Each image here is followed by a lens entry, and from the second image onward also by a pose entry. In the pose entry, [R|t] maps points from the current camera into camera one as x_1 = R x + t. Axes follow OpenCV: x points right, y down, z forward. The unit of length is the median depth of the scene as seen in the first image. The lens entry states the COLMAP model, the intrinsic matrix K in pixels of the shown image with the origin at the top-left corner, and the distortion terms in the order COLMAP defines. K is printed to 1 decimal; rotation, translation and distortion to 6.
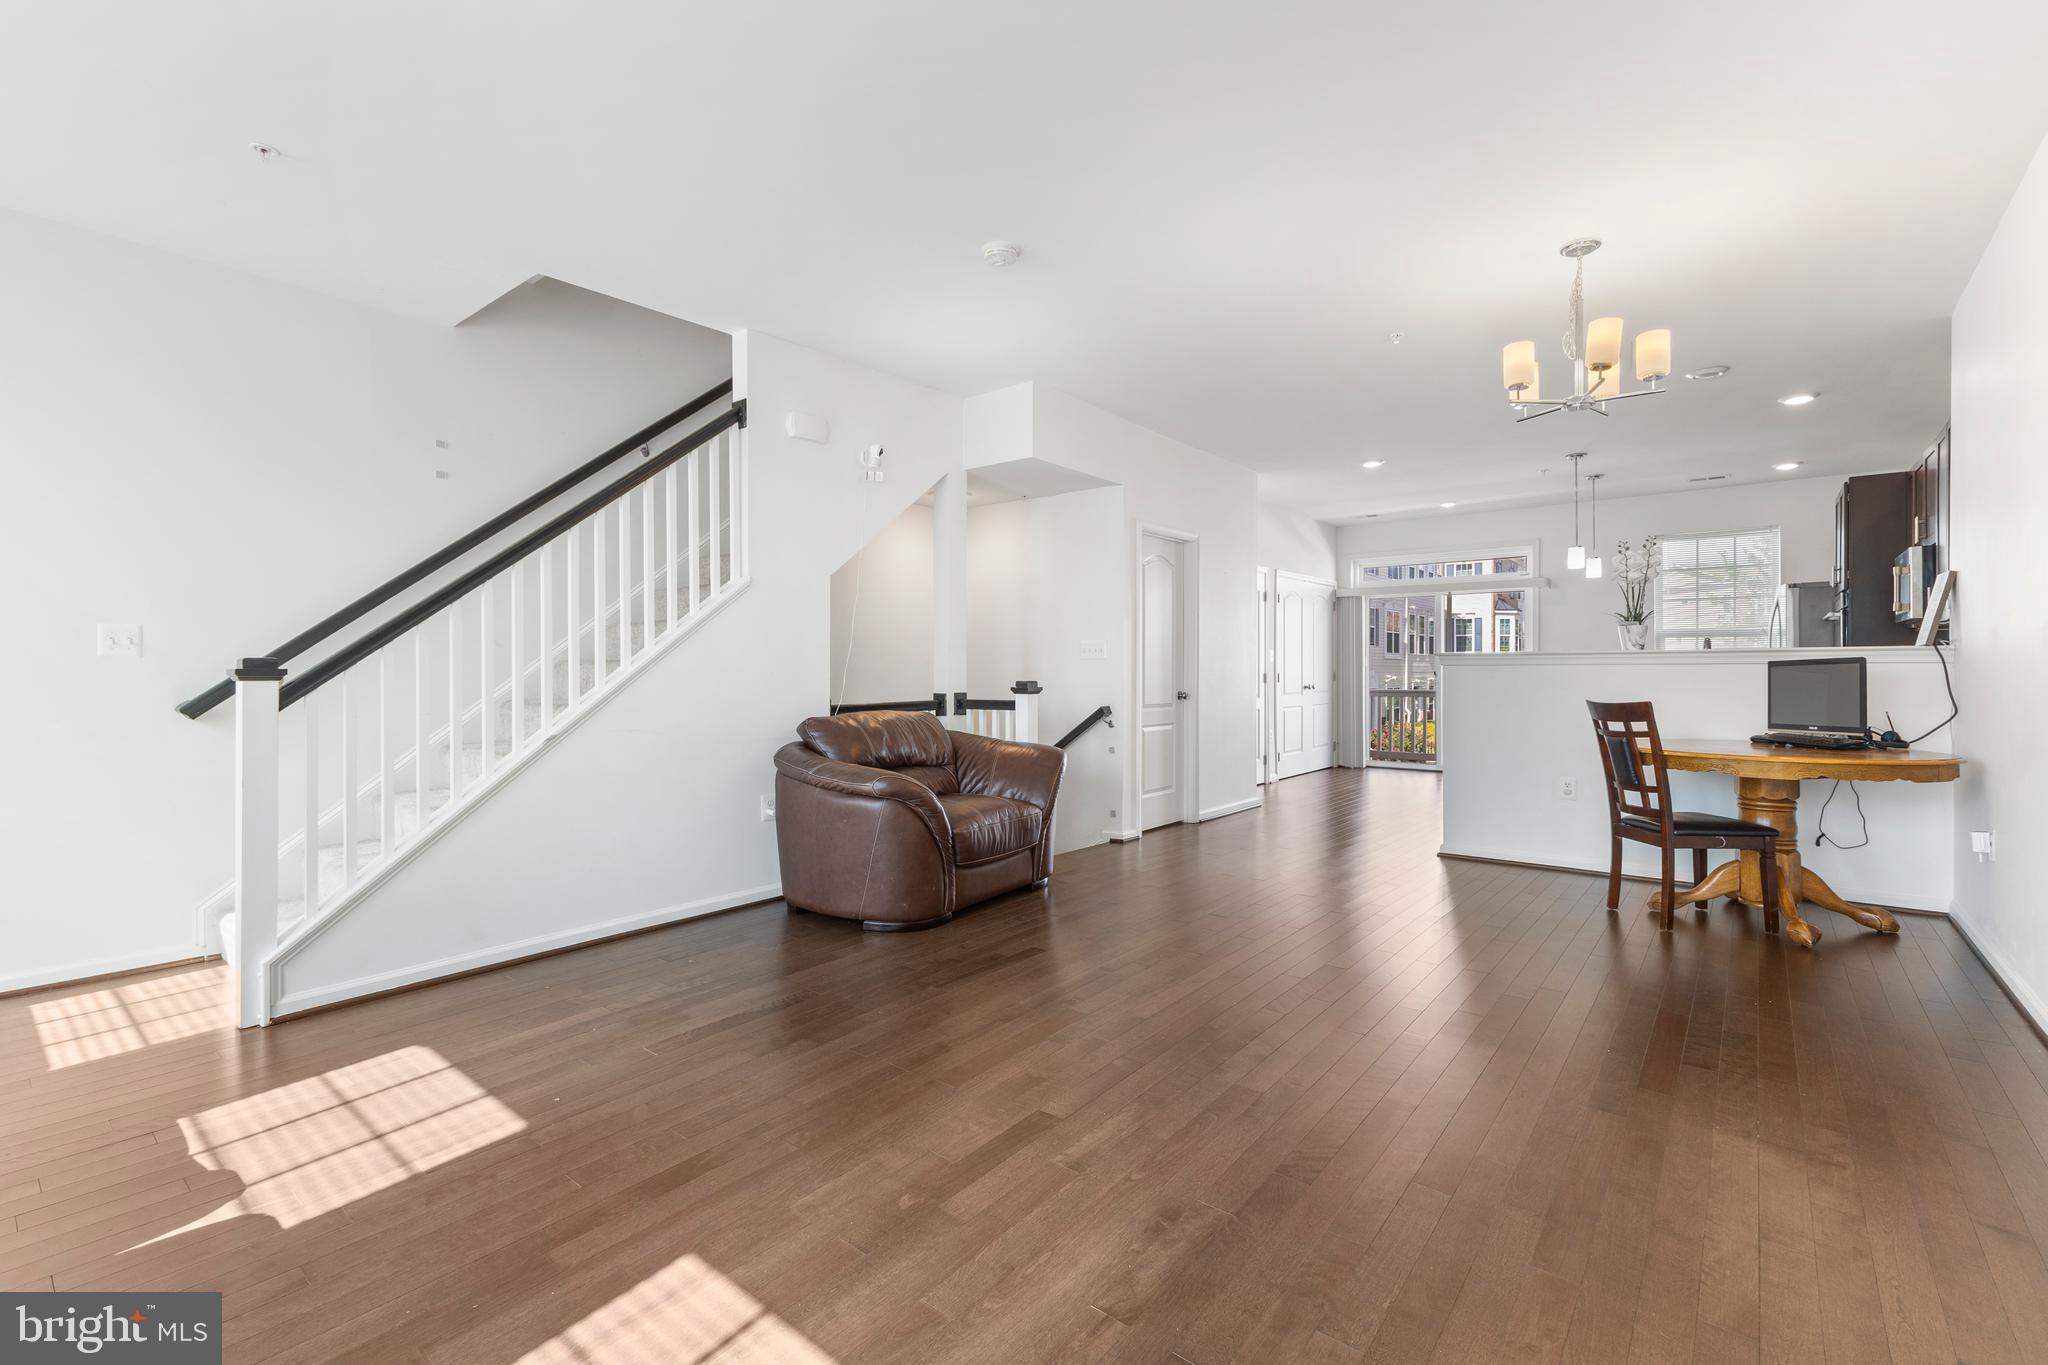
lens RADIAL K [[894.9, 0, 1013.6], [0, 894.9, 659.2], [0, 0, 1]] dist [0.018717, -0.001489]
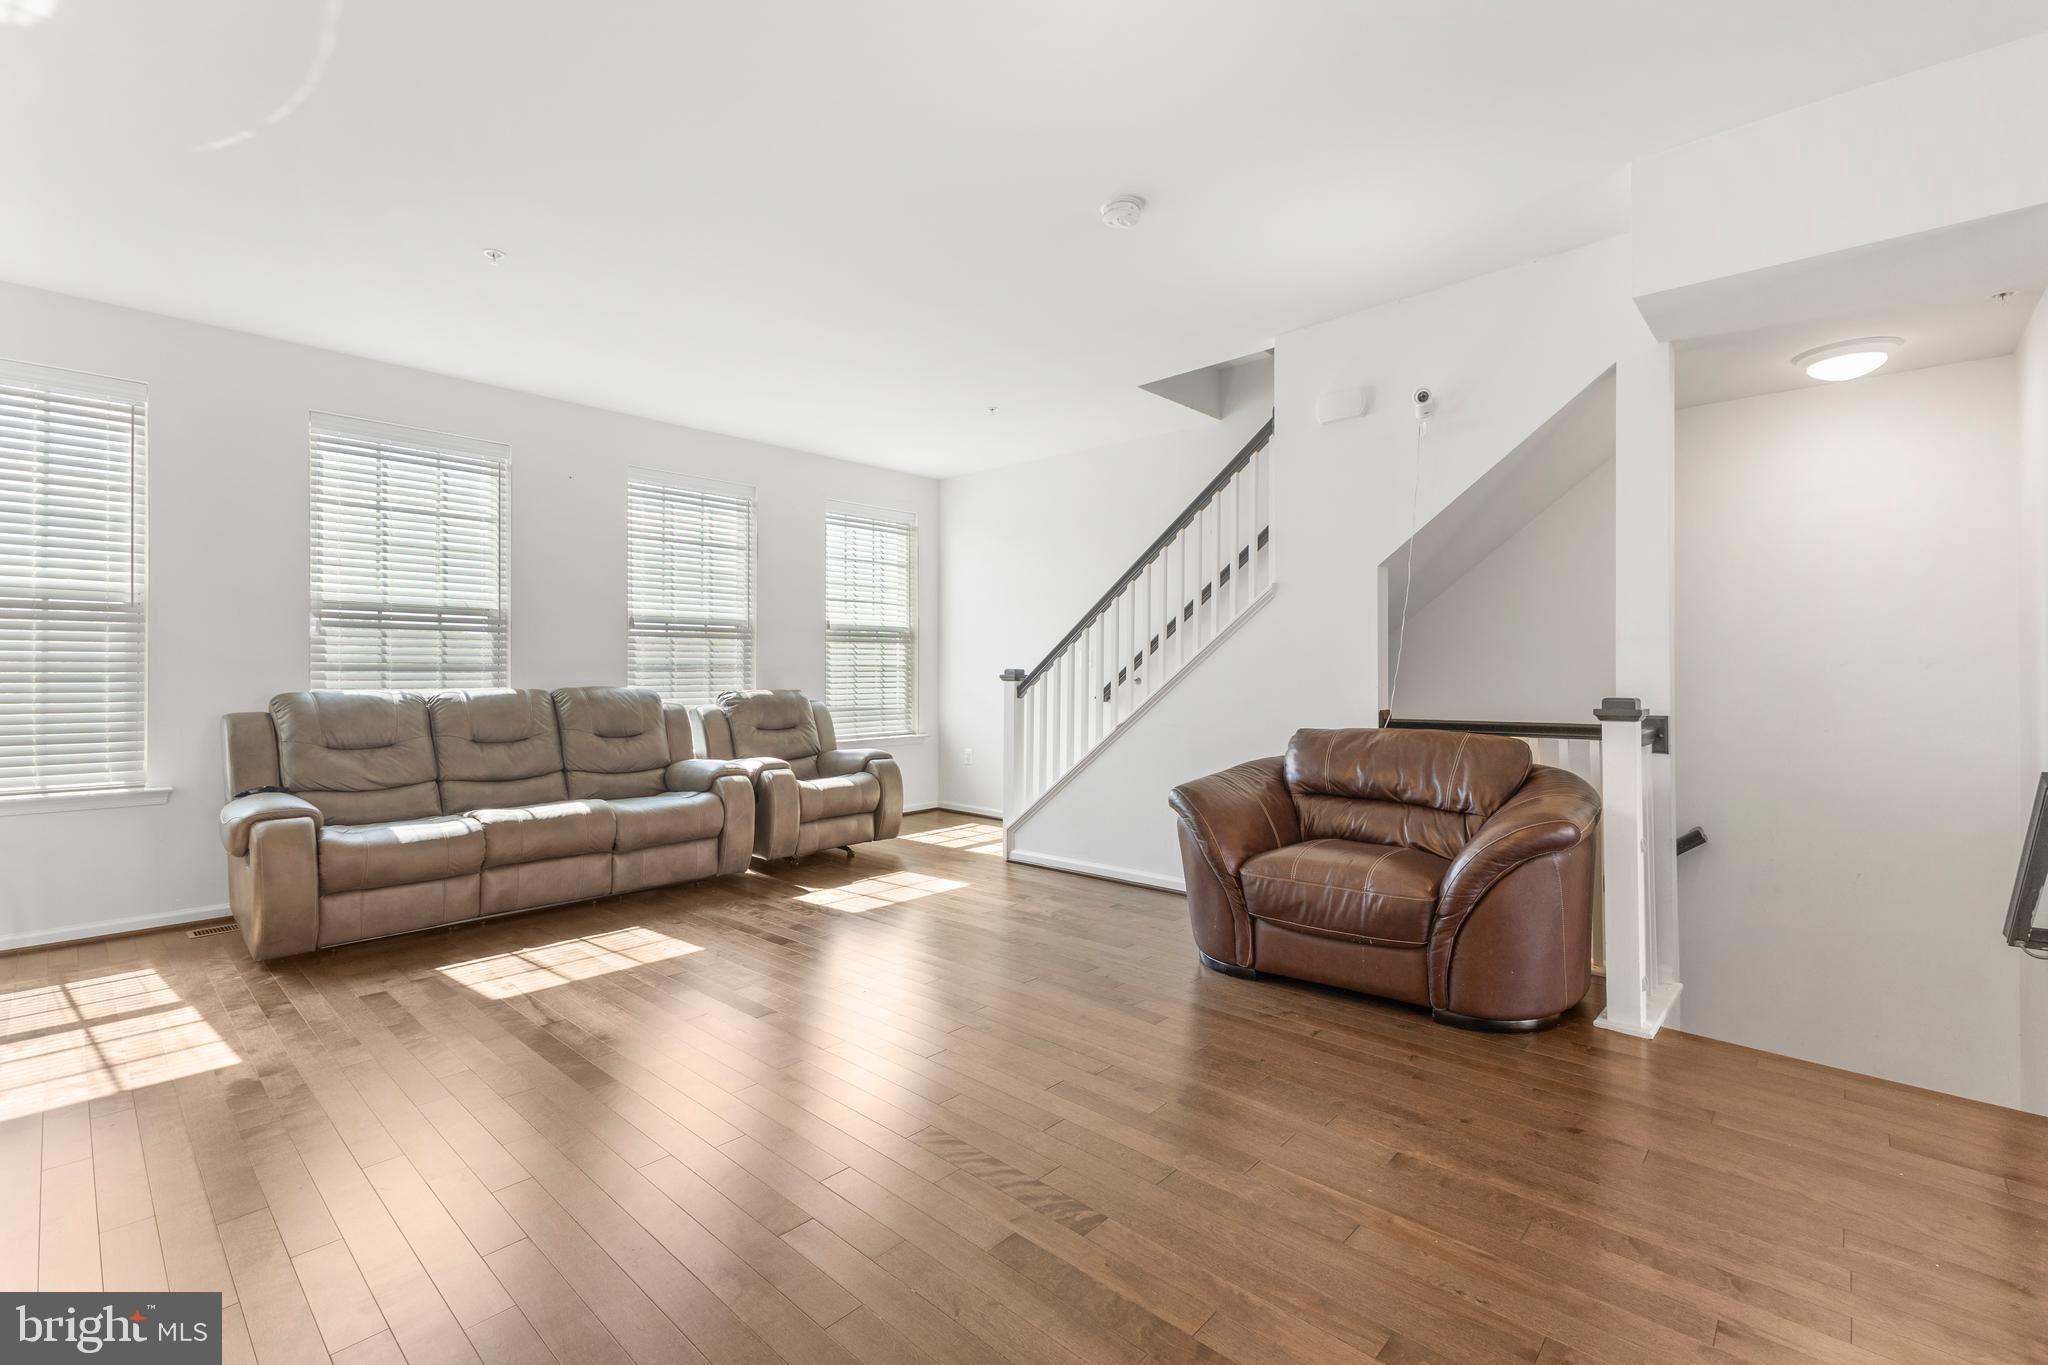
lens RADIAL K [[894.9, 0, 1025.3], [0, 894.9, 669.5], [0, 0, 1]] dist [0.018717, -0.001489]
pose [[-0.052170, -0.004748, -0.998627, 0.491281], [0.011604, 0.999918, -0.005360, 0.006410], [0.998571, -0.011868, -0.052111, 0.535186]]
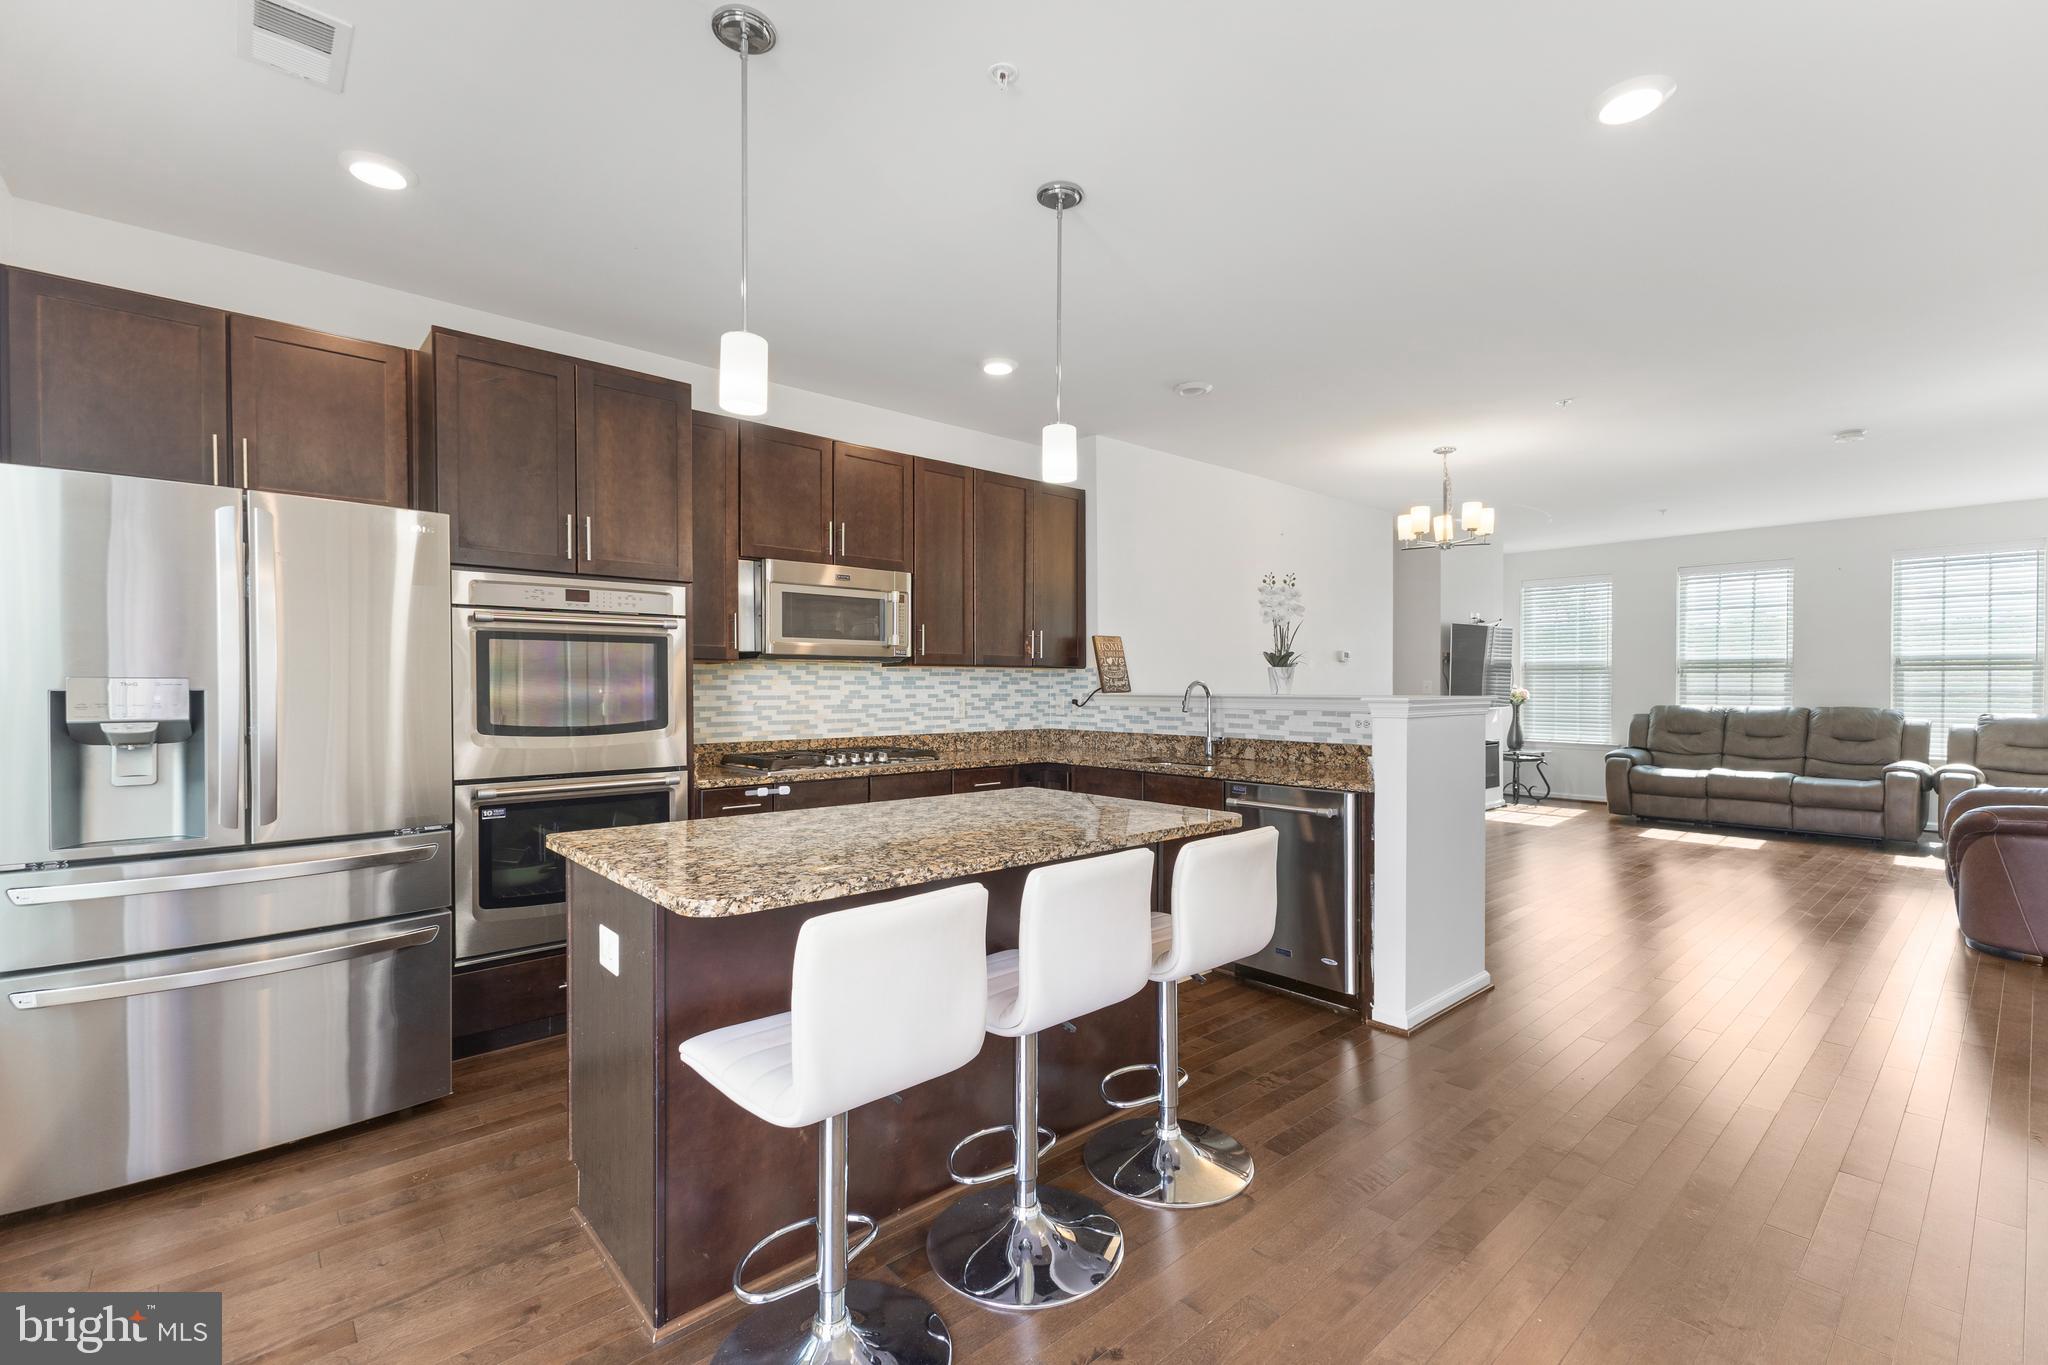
lens RADIAL K [[894.9, 0, 1041.3], [0, 894.9, 689.9], [0, 0, 1]] dist [0.018717, -0.001489]
pose [[-0.989278, 0.002873, 0.146015, 0.608792], [0.002369, 0.999991, -0.003628, -0.007991], [-0.146024, -0.003243, -0.989276, 1.477618]]
